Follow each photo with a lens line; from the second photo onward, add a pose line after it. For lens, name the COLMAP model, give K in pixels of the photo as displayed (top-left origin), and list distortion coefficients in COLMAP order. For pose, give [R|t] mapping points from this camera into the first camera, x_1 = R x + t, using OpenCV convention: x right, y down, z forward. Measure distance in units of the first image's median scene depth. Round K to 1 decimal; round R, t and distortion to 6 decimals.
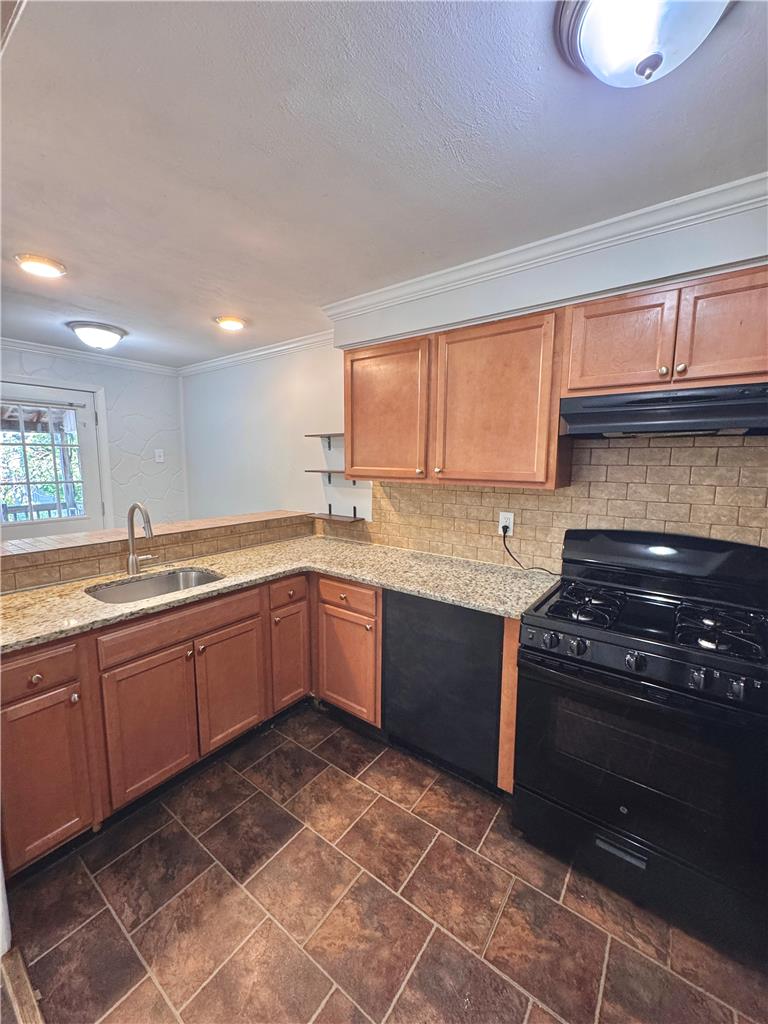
lens RADIAL K [[408.8, 0, 385.3], [0, 408.8, 511.5], [0, 0, 1]] dist [-0.005411, 0.000545]
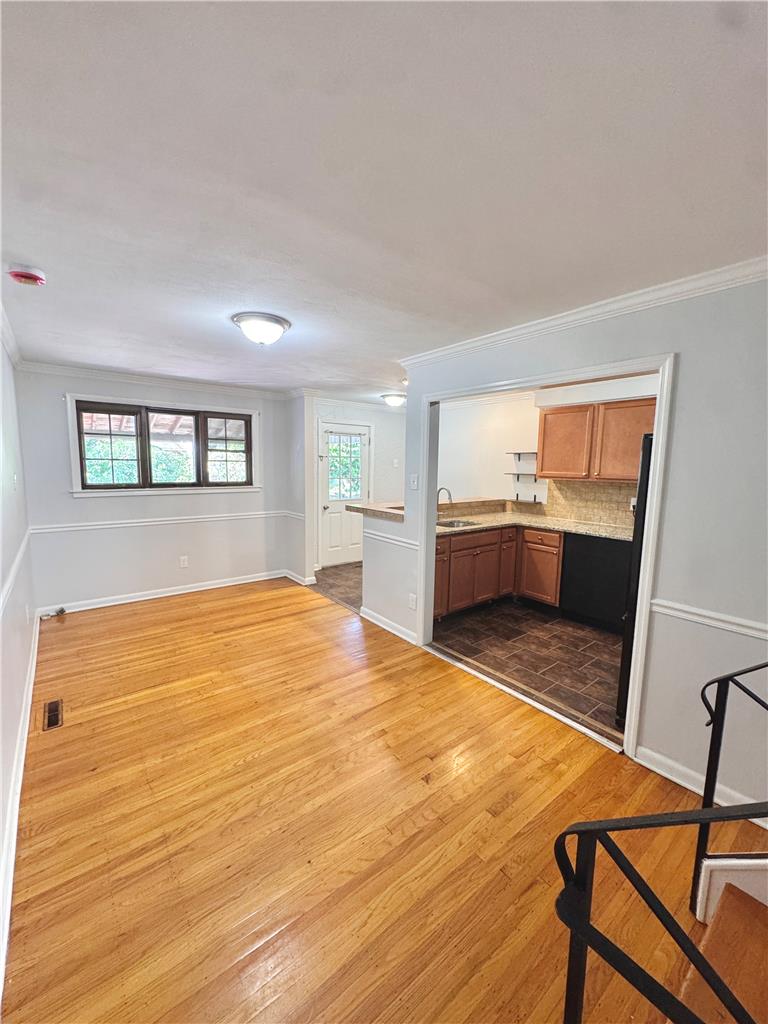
lens RADIAL K [[408.8, 0, 386.2], [0, 408.8, 511.6], [0, 0, 1]] dist [-0.005411, 0.000545]
pose [[0.965791, 0.038226, -0.256488, -0.332256], [-0.041054, 0.999141, -0.005677, 0.129961], [0.256050, 0.016013, 0.966531, -1.124911]]
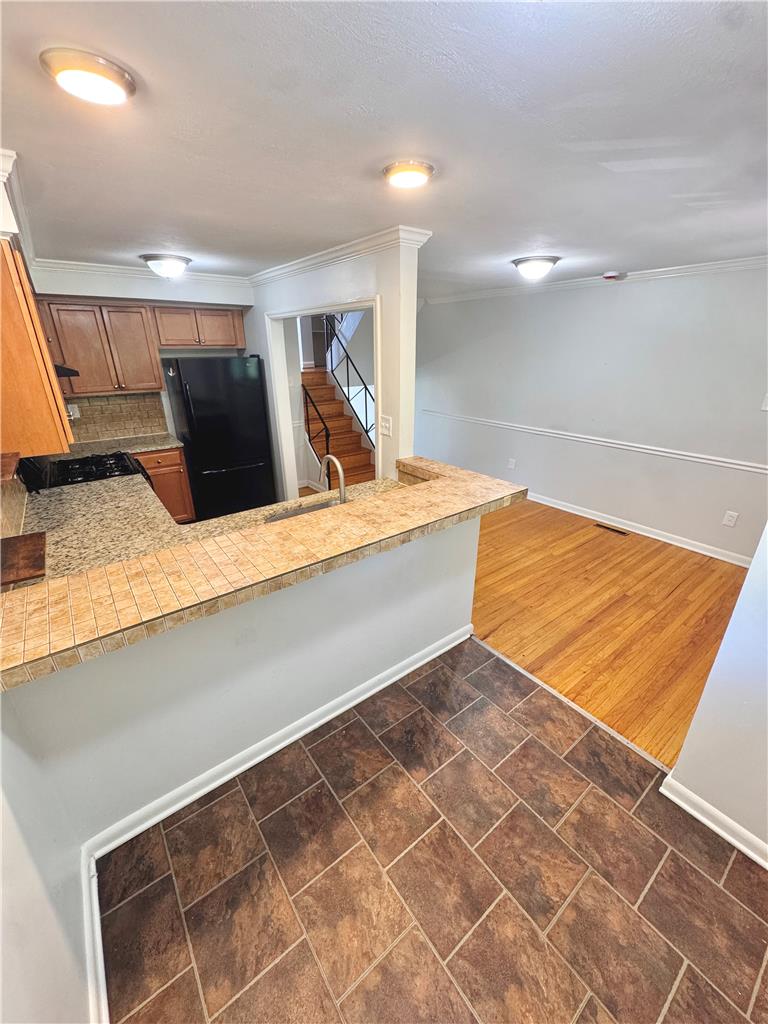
lens RADIAL K [[408.8, 0, 385.4], [0, 408.8, 510.0], [0, 0, 1]] dist [-0.005411, 0.000545]
pose [[-0.961294, -0.106929, 0.253928, -0.979207], [0.031924, 0.872186, 0.488132, -0.383540], [-0.273667, 0.477345, -0.835014, 1.817996]]
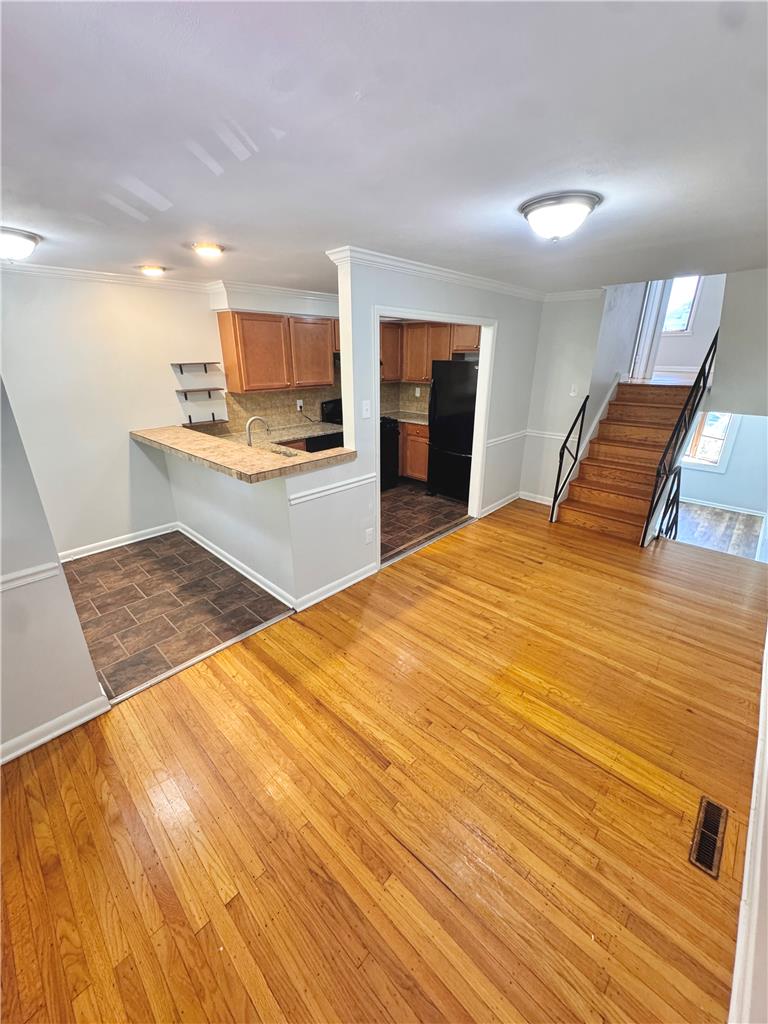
lens RADIAL K [[408.8, 0, 385.2], [0, 408.8, 510.8], [0, 0, 1]] dist [-0.005411, 0.000545]
pose [[0.118757, -0.363968, 0.923809, -2.145277], [0.127527, 0.928279, 0.349336, -0.173065], [-0.984700, 0.076324, 0.156655, 0.244329]]
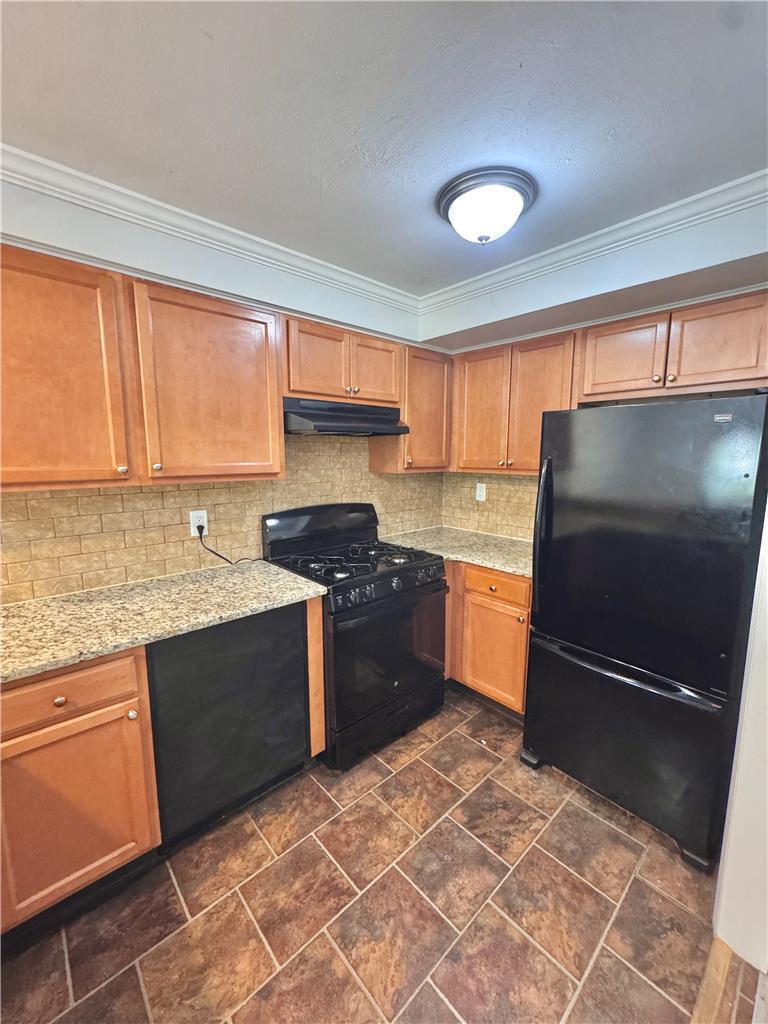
lens RADIAL K [[408.8, 0, 384.1], [0, 408.8, 512.3], [0, 0, 1]] dist [-0.005411, 0.000545]
pose [[0.191281, -0.148252, 0.970275, -0.544309], [0.126274, 0.984030, 0.125460, -0.060680], [-0.973379, 0.098523, 0.206946, 0.452020]]
